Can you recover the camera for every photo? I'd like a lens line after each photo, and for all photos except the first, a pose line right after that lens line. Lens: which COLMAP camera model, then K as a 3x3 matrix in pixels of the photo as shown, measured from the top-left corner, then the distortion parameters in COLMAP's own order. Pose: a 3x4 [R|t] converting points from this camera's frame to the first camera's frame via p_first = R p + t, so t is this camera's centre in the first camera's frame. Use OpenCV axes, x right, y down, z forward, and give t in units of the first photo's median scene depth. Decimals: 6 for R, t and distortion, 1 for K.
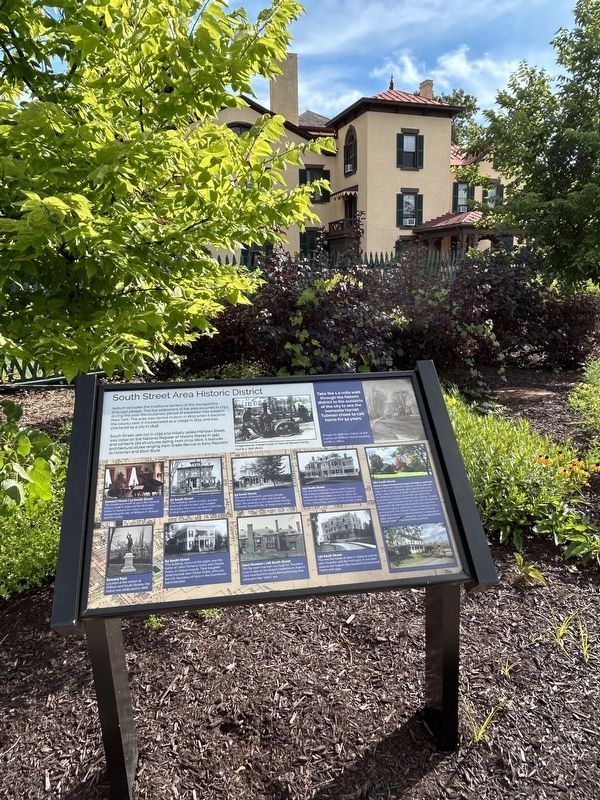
lens RADIAL K [[568.7, 0, 291.8], [0, 568.7, 402.4], [0, 0, 1]] dist [-0.001833, -0.003409]
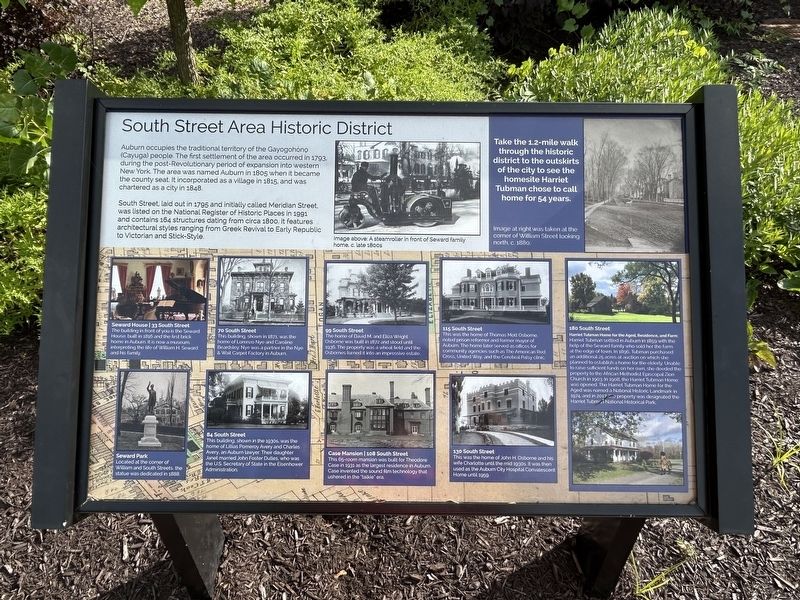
lens RADIAL K [[620.9, 0, 381.1], [0, 620.9, 315.3], [0, 0, 1]] dist [-0.001215, -0.003157]
pose [[0.989247, 0.112723, -0.093189, 0.013082], [-0.056963, 0.883805, 0.464375, -0.143330], [0.134707, -0.454073, 0.880722, 0.425862]]
